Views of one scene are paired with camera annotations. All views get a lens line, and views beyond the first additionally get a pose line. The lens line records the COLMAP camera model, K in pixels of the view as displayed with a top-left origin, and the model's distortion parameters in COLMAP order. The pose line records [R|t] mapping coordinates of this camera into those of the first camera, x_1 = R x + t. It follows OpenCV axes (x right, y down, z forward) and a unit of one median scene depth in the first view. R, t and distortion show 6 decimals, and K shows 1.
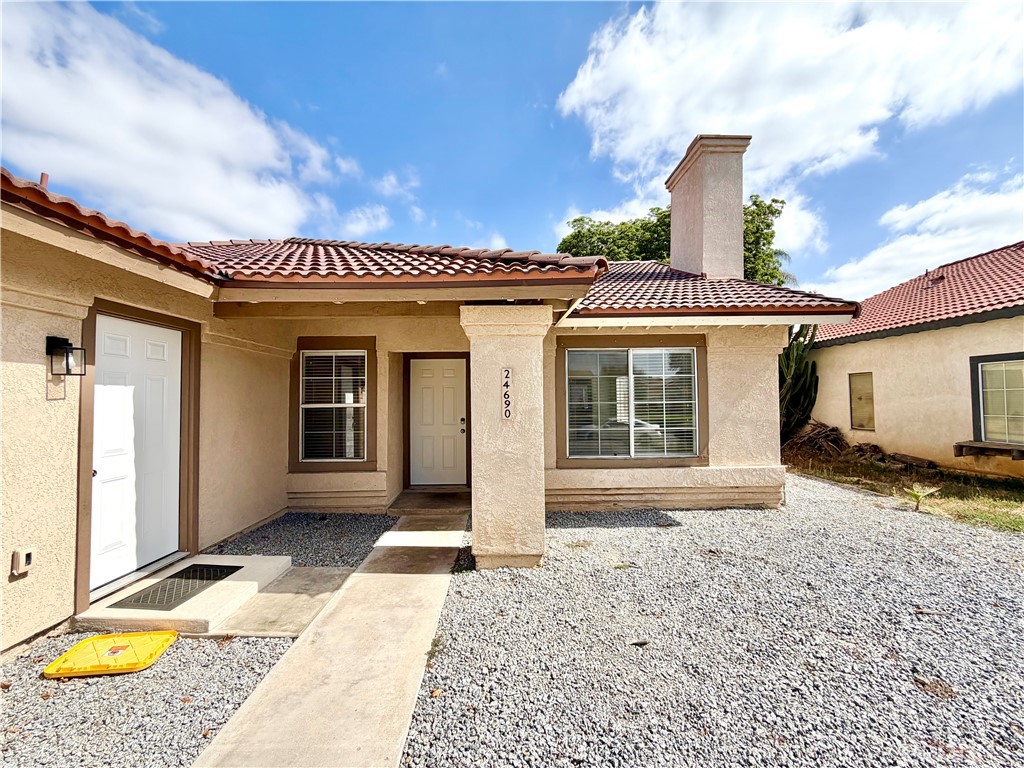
lens RADIAL K [[407.9, 0, 504.2], [0, 407.9, 387.3], [0, 0, 1]] dist [0.001823, -0.001146]
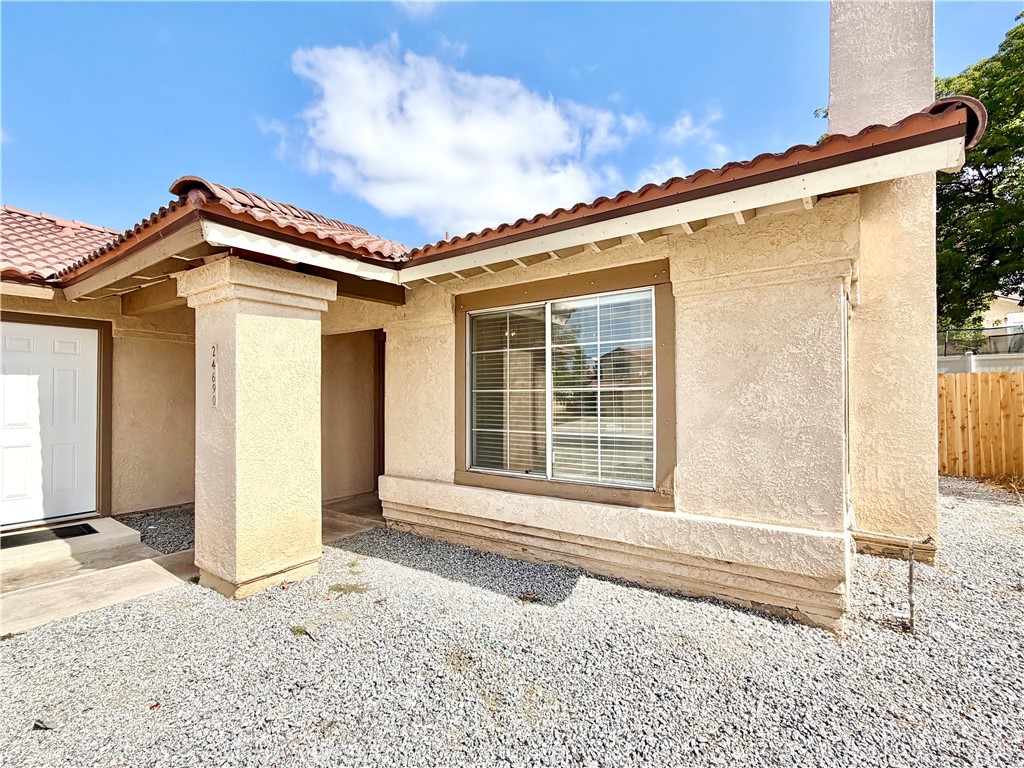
lens RADIAL K [[488.3, 0, 512.3], [0, 488.3, 388.6], [0, 0, 1]] dist [0.013058, -0.000375]
pose [[0.802920, -0.005963, -0.596057, 0.705348], [0.015561, 0.999819, 0.010959, 0.026679], [0.595883, -0.018074, 0.802868, 0.376764]]
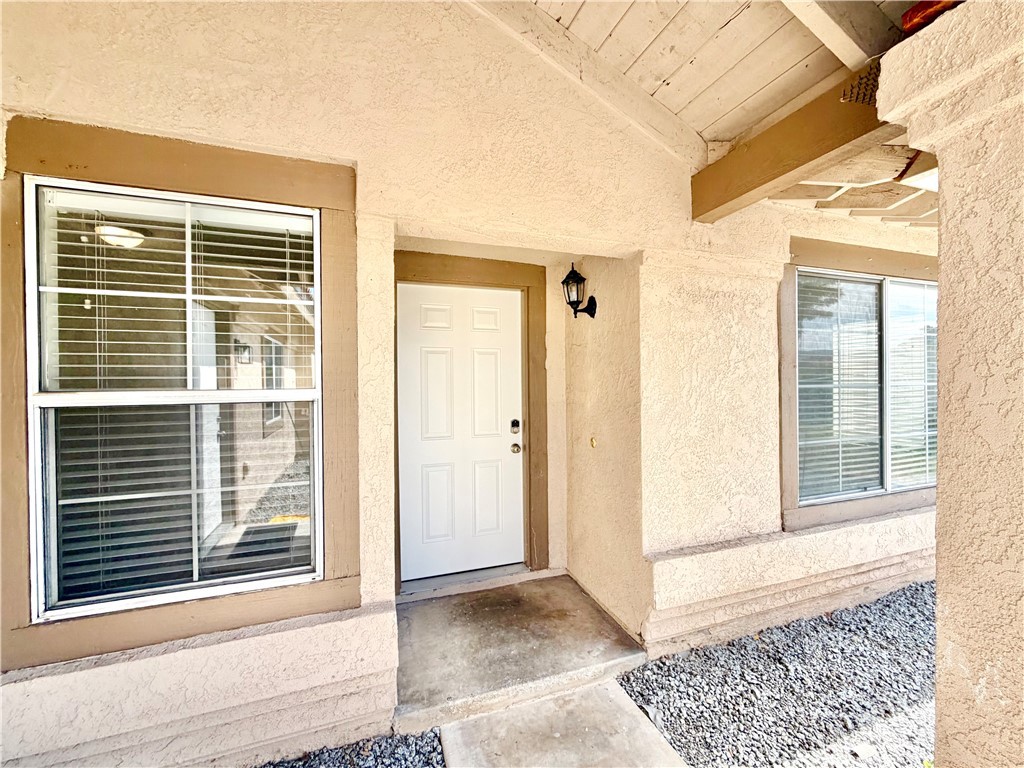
lens RADIAL K [[407.9, 0, 509.4], [0, 407.9, 383.7], [0, 0, 1]] dist [0.001823, -0.001146]
pose [[0.951781, -0.001244, 0.306774, -0.292534], [-0.007939, 0.999557, 0.028684, 0.025114], [-0.306674, -0.029736, 0.951350, 0.659390]]
